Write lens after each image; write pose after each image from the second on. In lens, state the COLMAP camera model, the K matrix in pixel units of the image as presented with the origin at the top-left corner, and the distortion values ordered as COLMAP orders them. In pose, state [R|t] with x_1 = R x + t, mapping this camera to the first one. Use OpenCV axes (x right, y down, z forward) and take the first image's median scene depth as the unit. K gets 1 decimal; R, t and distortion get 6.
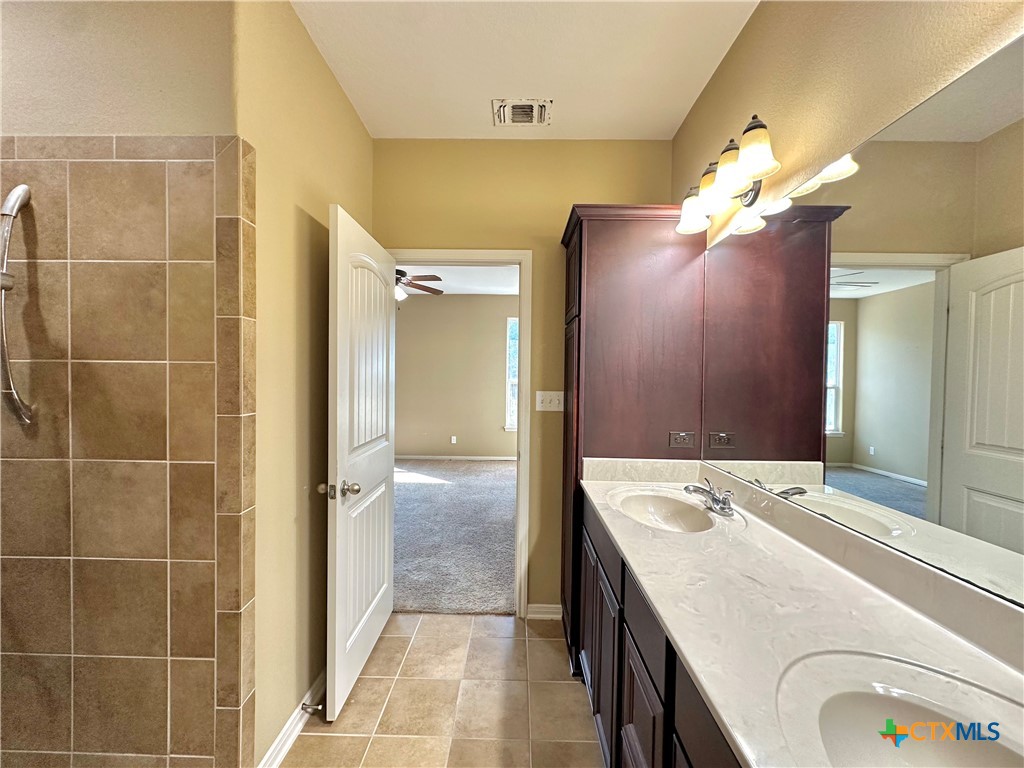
lens RADIAL K [[408.3, 0, 510.8], [0, 408.3, 384.6], [0, 0, 1]] dist [-0.000653, 0.000374]
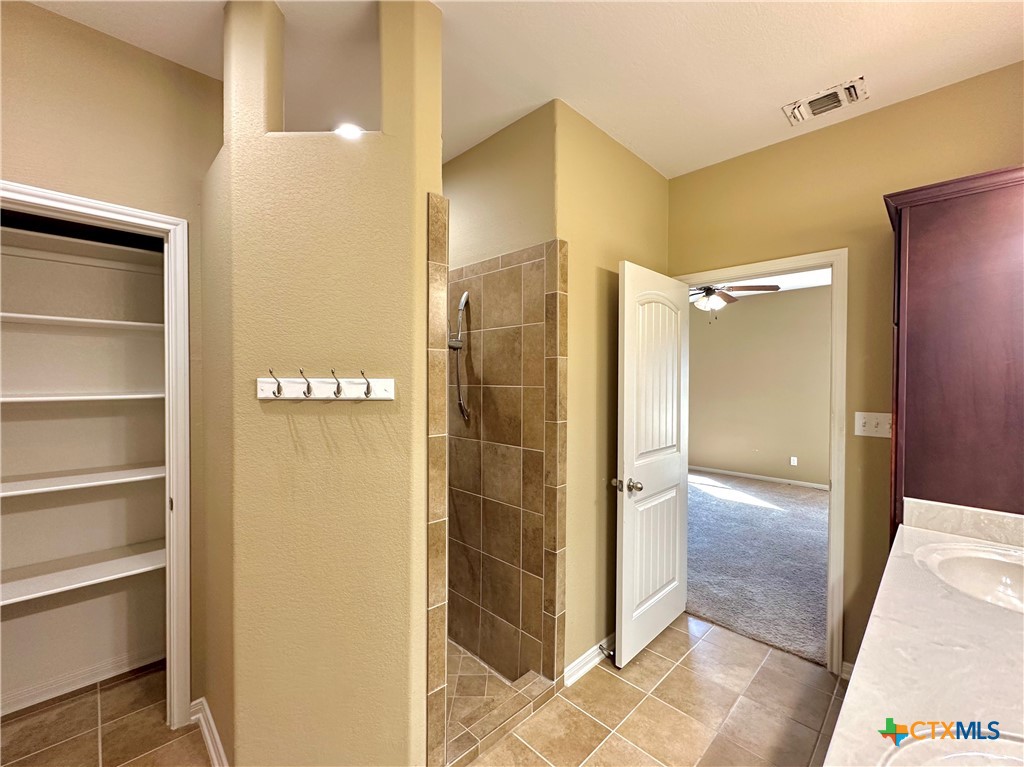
lens RADIAL K [[408.3, 0, 502.8], [0, 408.3, 385.8], [0, 0, 1]] dist [-0.000653, 0.000374]
pose [[0.707529, -0.001665, -0.706682, 0.203223], [-0.009256, 0.999890, -0.011623, -0.030078], [0.706624, 0.014765, 0.707436, -0.164277]]
